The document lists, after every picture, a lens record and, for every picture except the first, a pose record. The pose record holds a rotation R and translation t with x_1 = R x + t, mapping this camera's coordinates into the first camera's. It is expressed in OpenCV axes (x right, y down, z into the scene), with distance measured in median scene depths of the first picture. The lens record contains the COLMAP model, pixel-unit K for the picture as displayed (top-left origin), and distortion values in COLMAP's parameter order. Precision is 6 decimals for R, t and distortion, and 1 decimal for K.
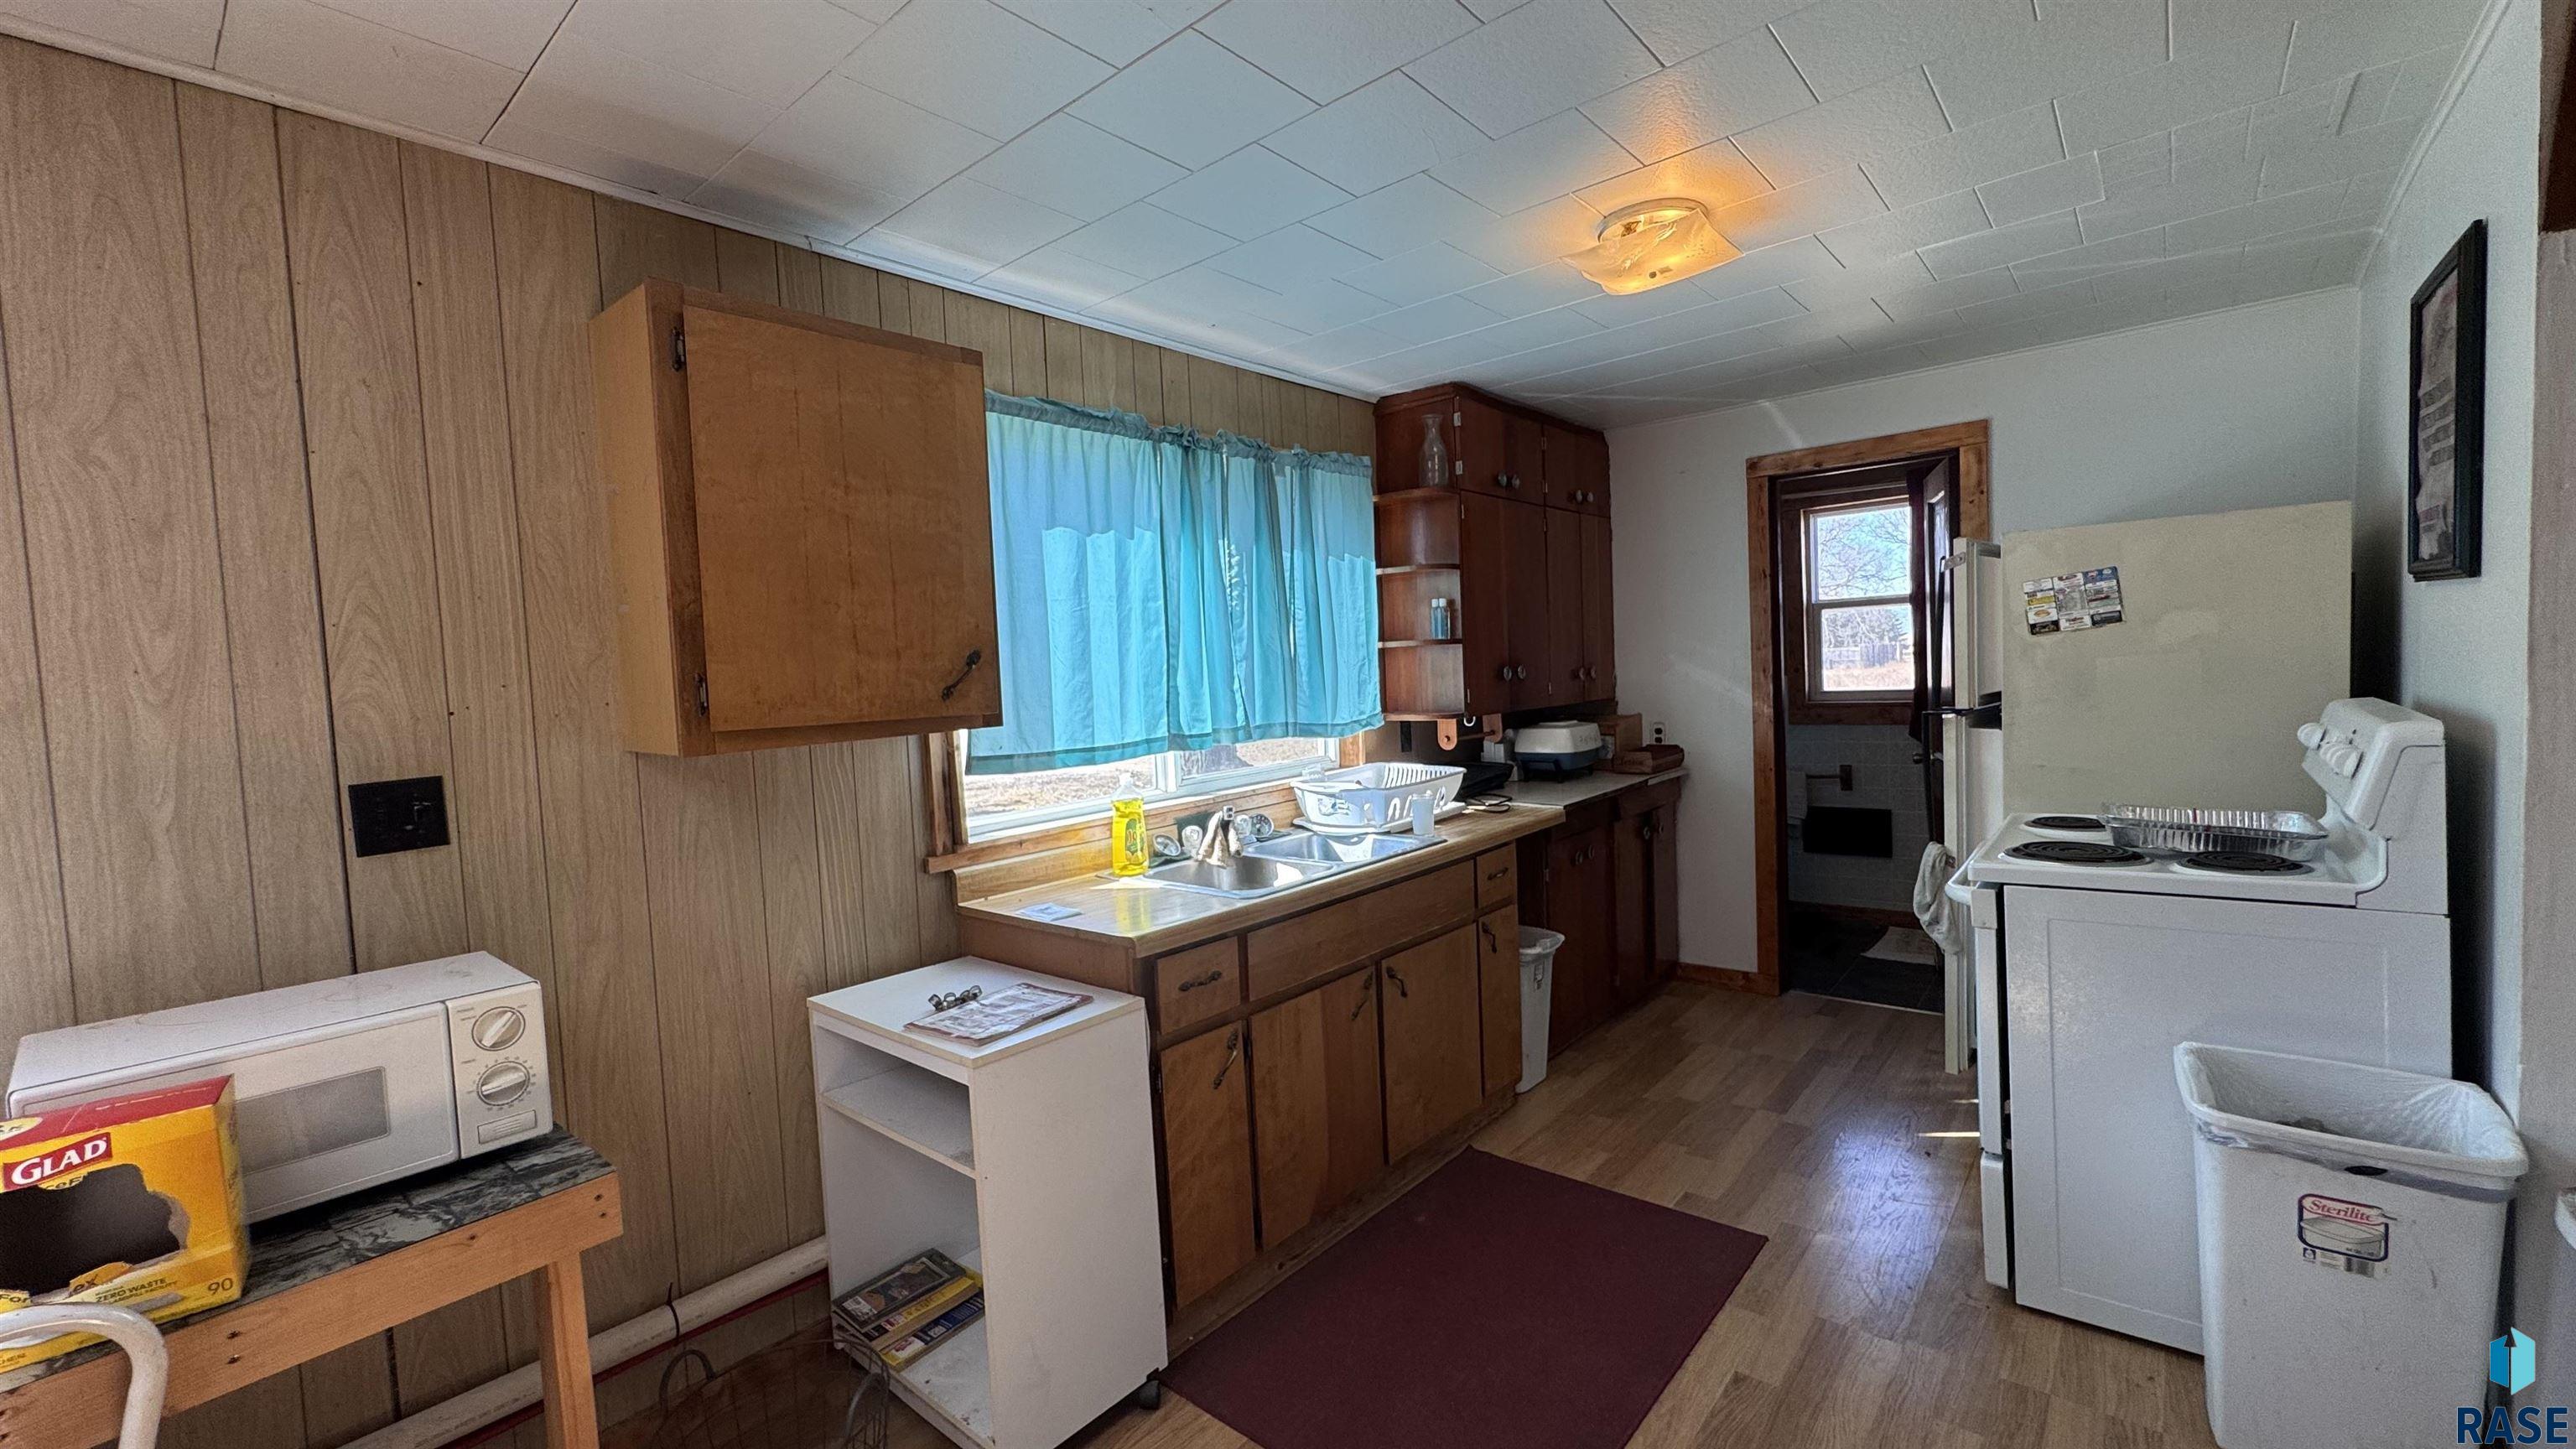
lens RADIAL K [[1026.1, 0, 1276.2], [0, 1026.1, 729.3], [0, 0, 1]] dist [-0.009282, 0.001203]
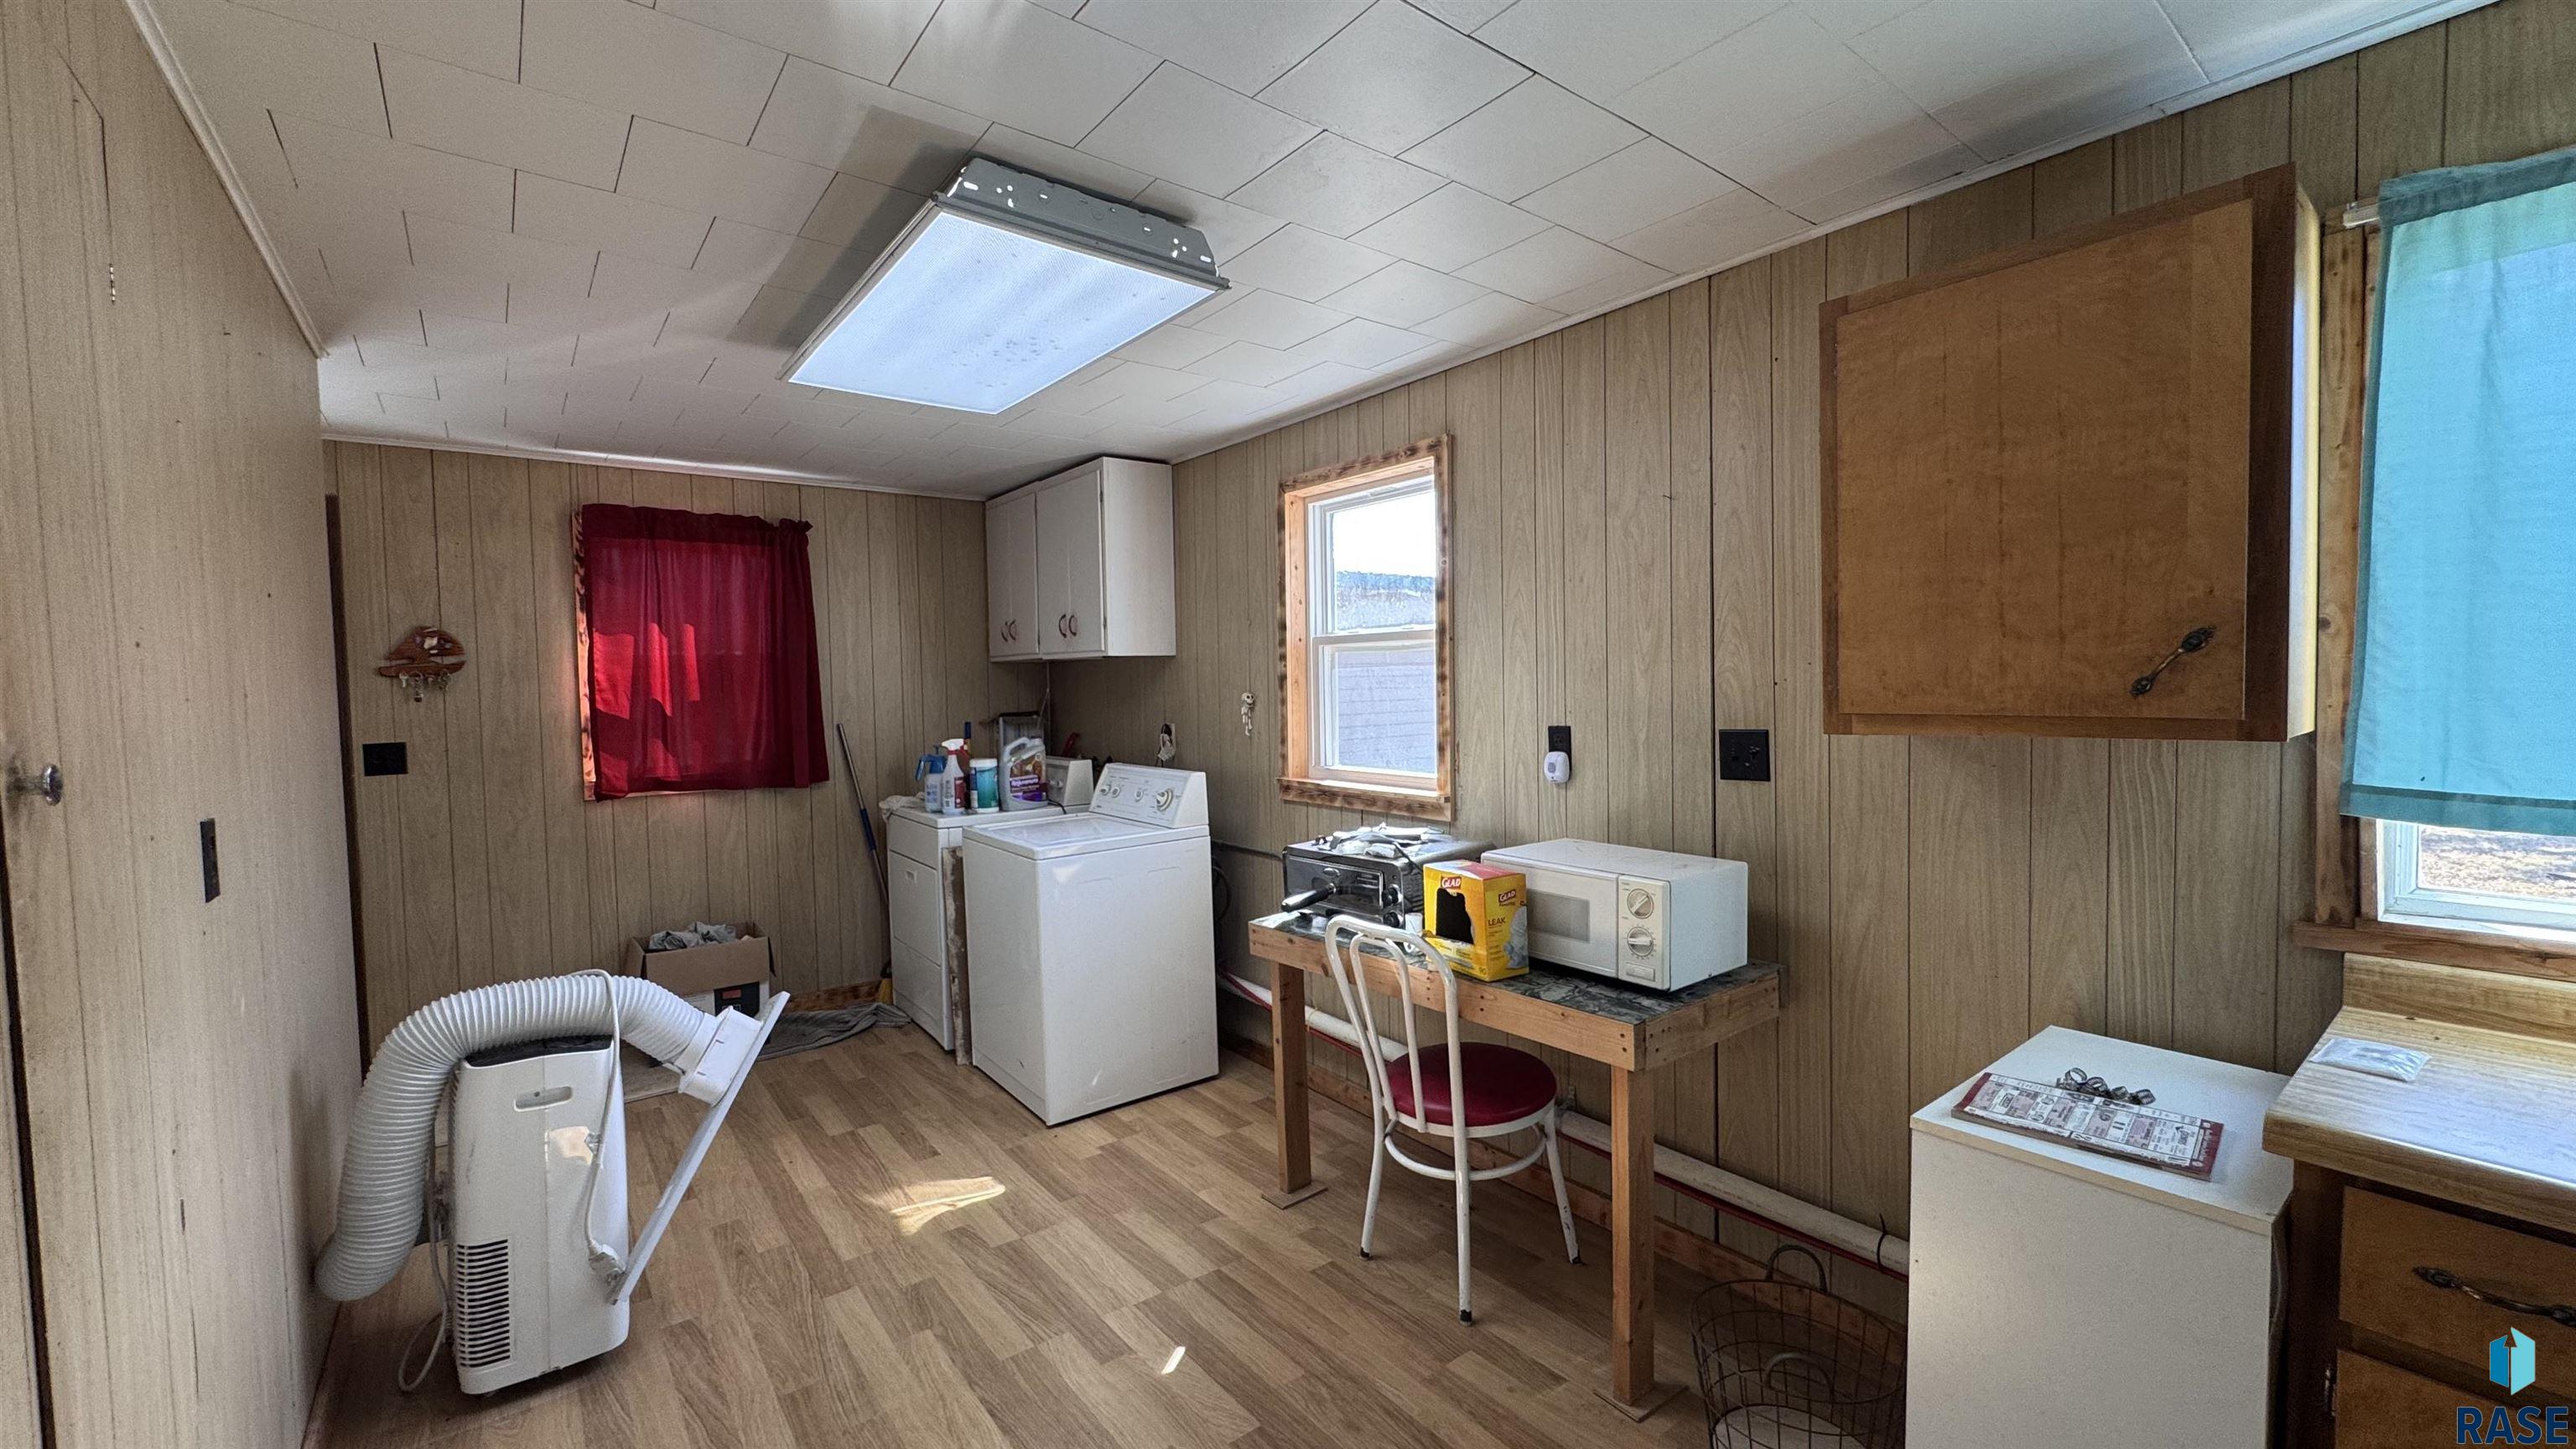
lens RADIAL K [[1026.1, 0, 1289.6], [0, 1026.1, 725.2], [0, 0, 1]] dist [-0.009282, 0.001203]
pose [[-0.192281, 0.092489, -0.976972, 0.582751], [-0.025405, 0.994746, 0.099172, -0.073198], [0.981011, 0.043889, -0.188921, 0.605015]]
